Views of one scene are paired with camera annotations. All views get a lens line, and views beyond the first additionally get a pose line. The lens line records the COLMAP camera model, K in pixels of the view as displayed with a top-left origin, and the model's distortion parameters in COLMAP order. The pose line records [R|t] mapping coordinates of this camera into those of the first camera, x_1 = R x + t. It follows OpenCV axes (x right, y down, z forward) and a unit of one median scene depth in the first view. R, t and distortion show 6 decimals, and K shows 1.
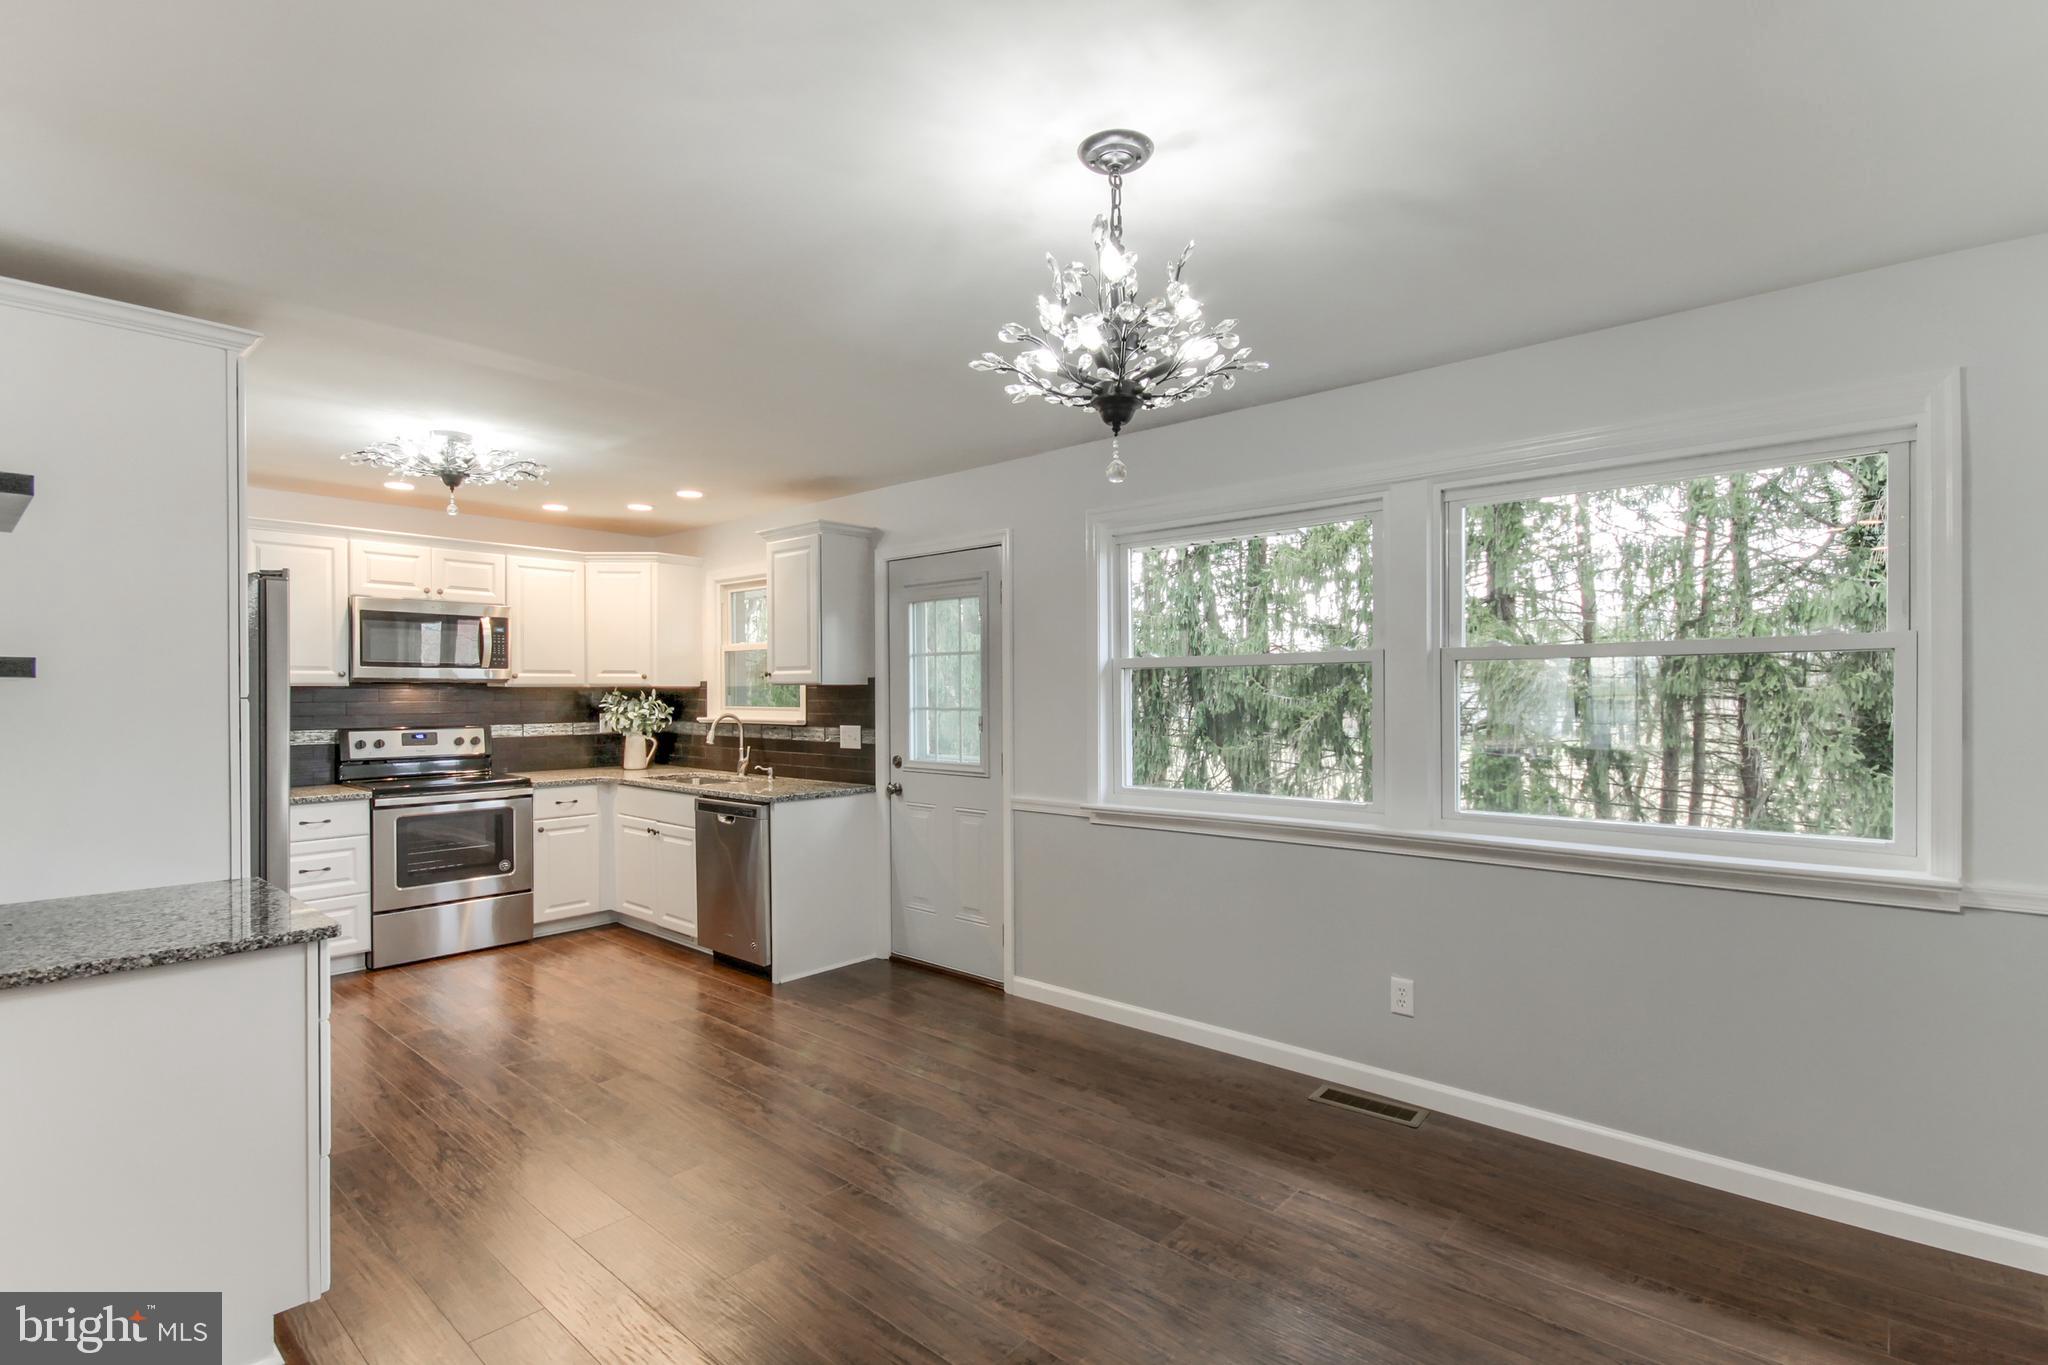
lens RADIAL K [[975.1, 0, 1014.9], [0, 975.1, 699.9], [0, 0, 1]] dist [-0.001269, -0.000399]
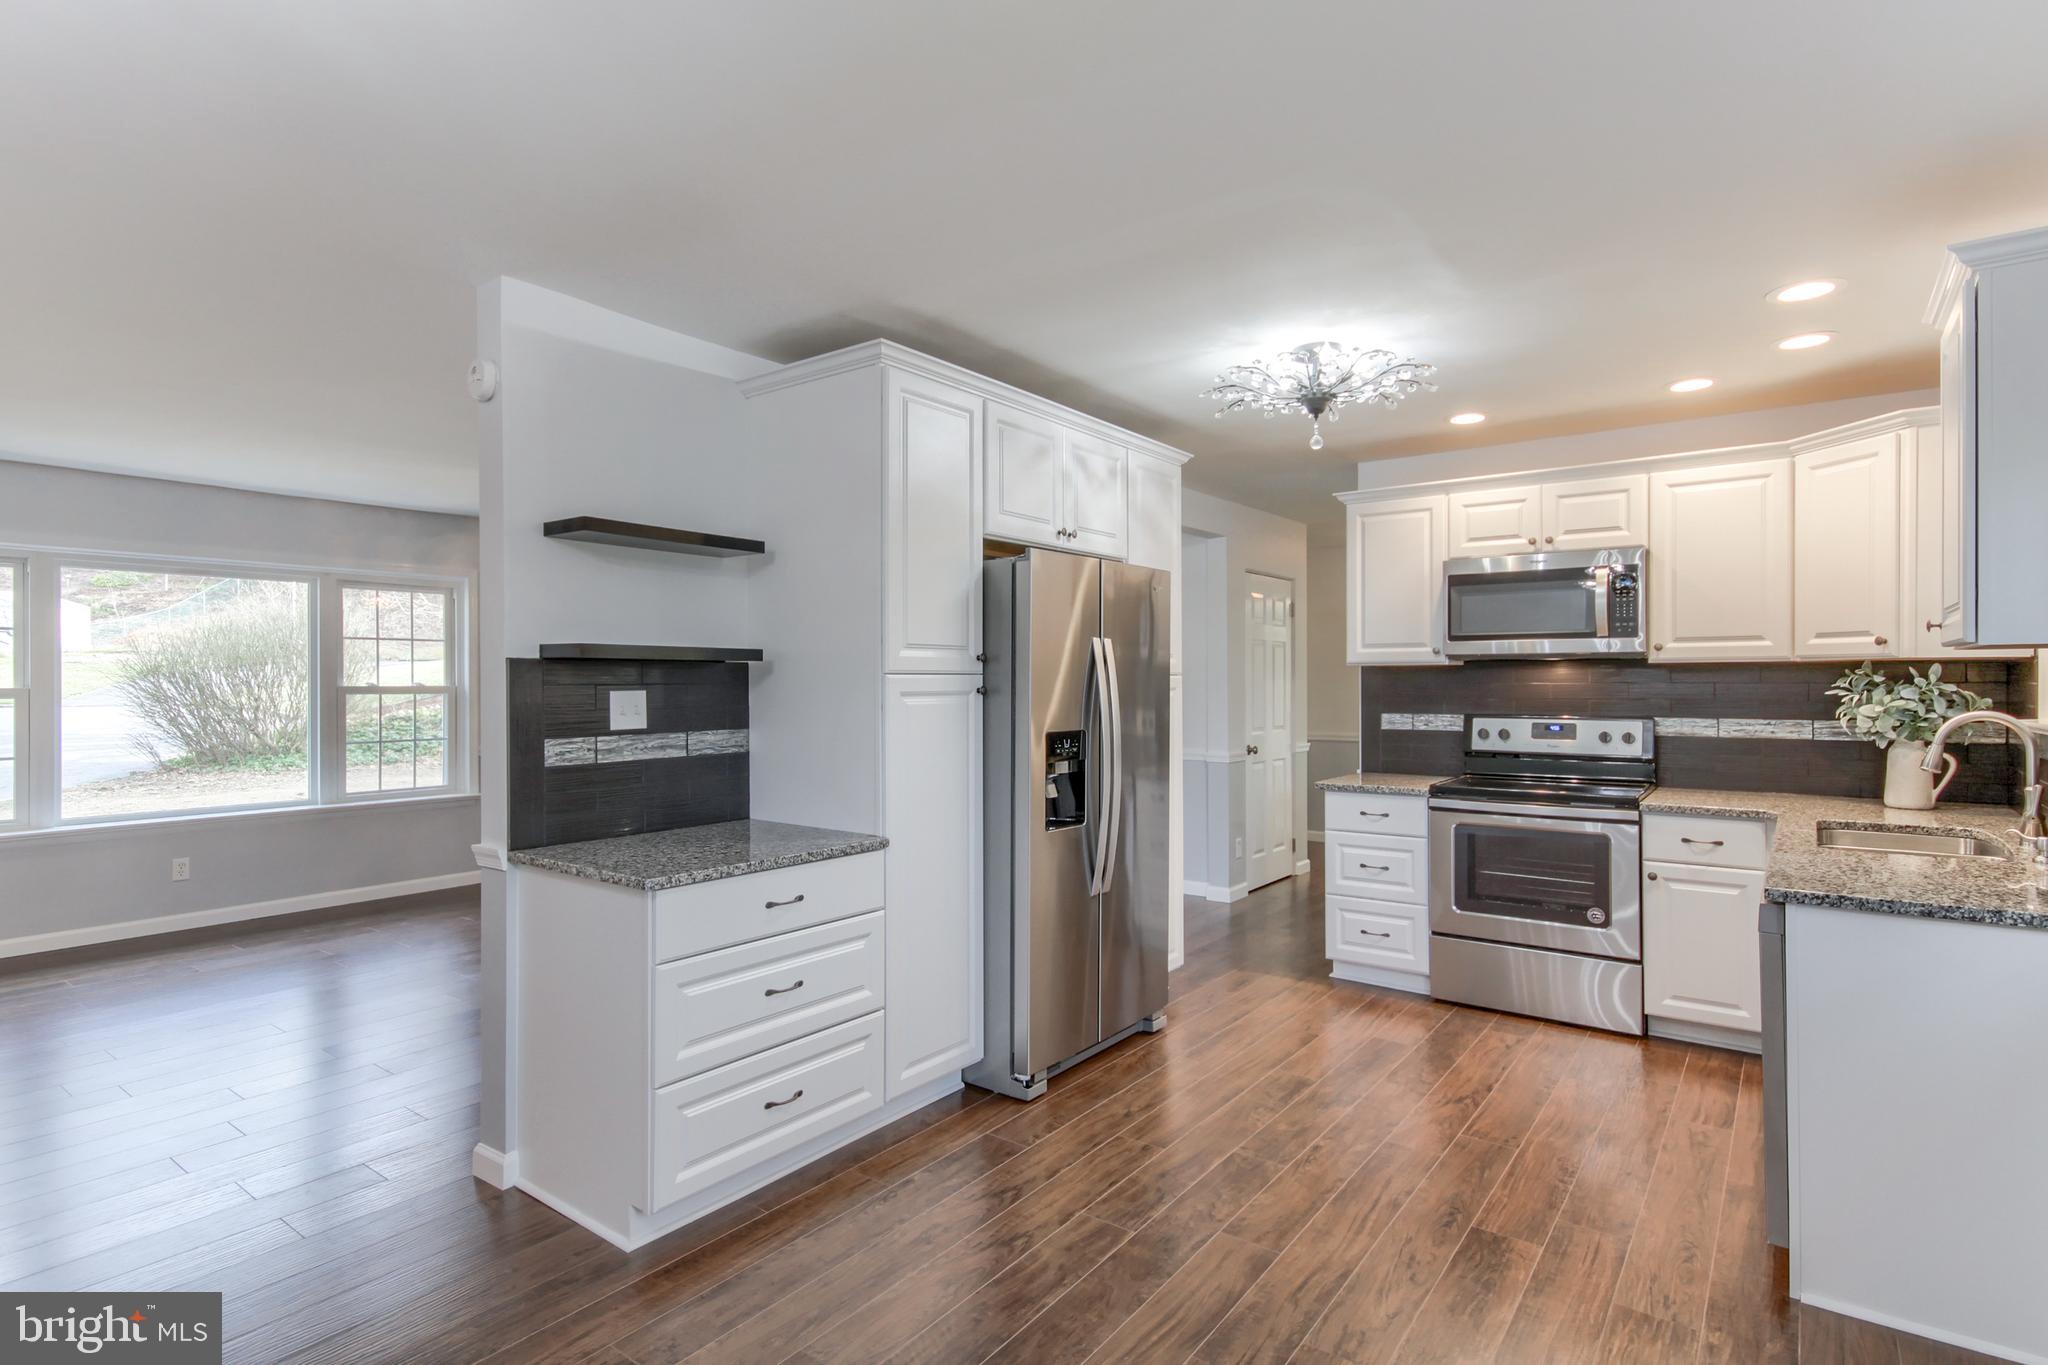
lens RADIAL K [[1038.8, 0, 1033.4], [0, 1038.8, 675.3], [0, 0, 1]] dist [0.031953, -0.000334]
pose [[0.085031, -0.003072, -0.996374, 0.200177], [-0.006714, 0.999971, -0.003656, 0.001100], [0.996356, 0.007001, 0.085008, 0.527451]]
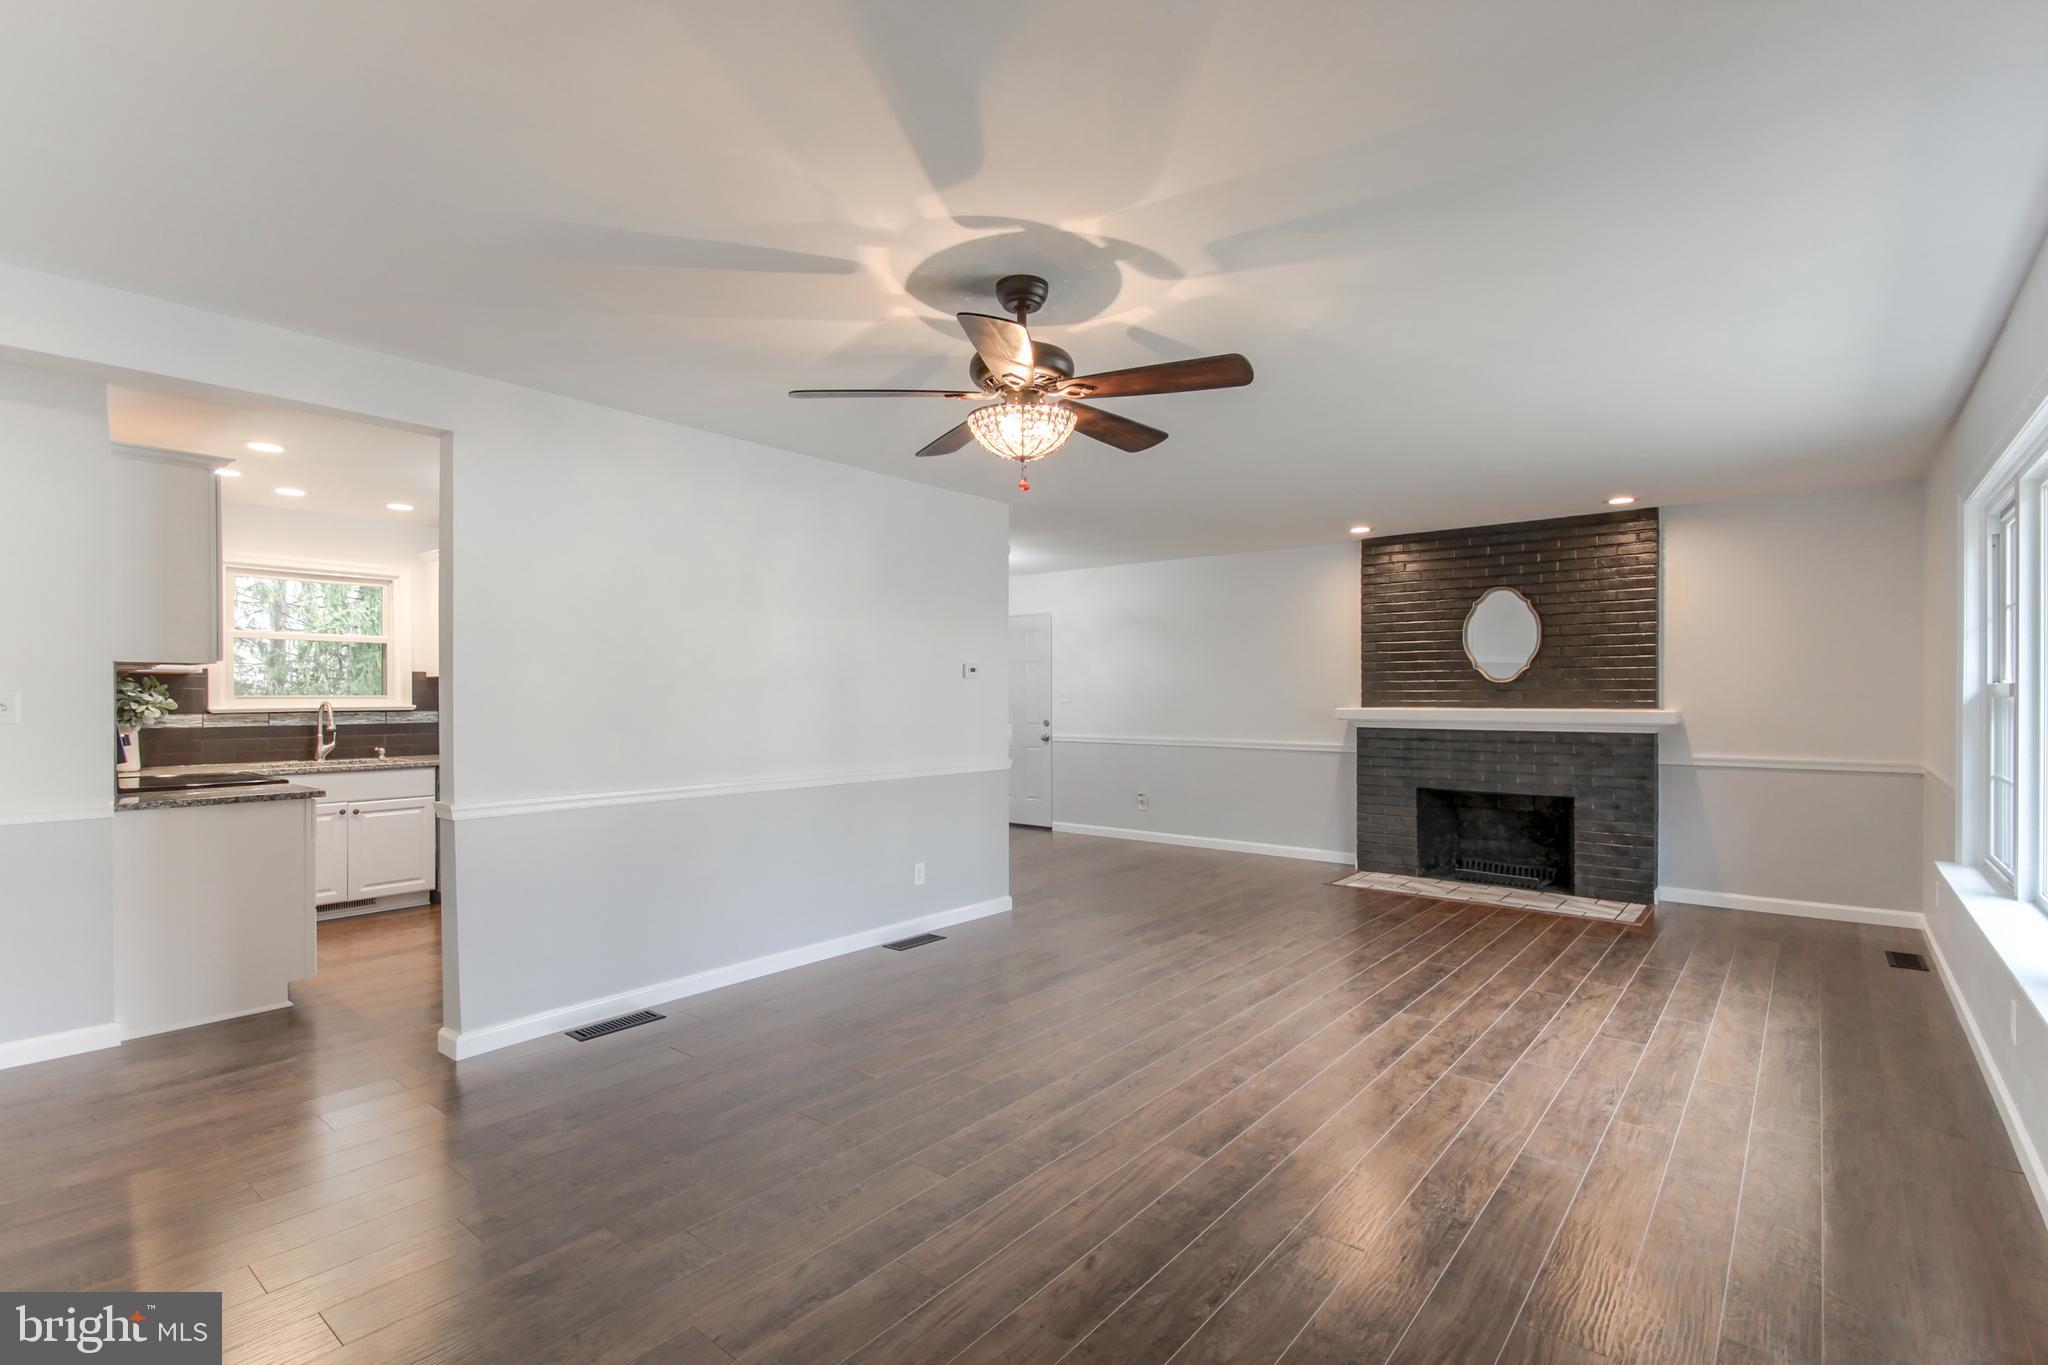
lens RADIAL K [[937.2, 0, 1021.5], [0, 937.2, 696.3], [0, 0, 1]] dist [0.012613, 0.000240]
pose [[-0.026282, -0.000367, 0.999655, -1.431859], [0.012212, 0.999925, 0.000688, 0.018459], [-0.999580, 0.012226, -0.026275, 0.298948]]
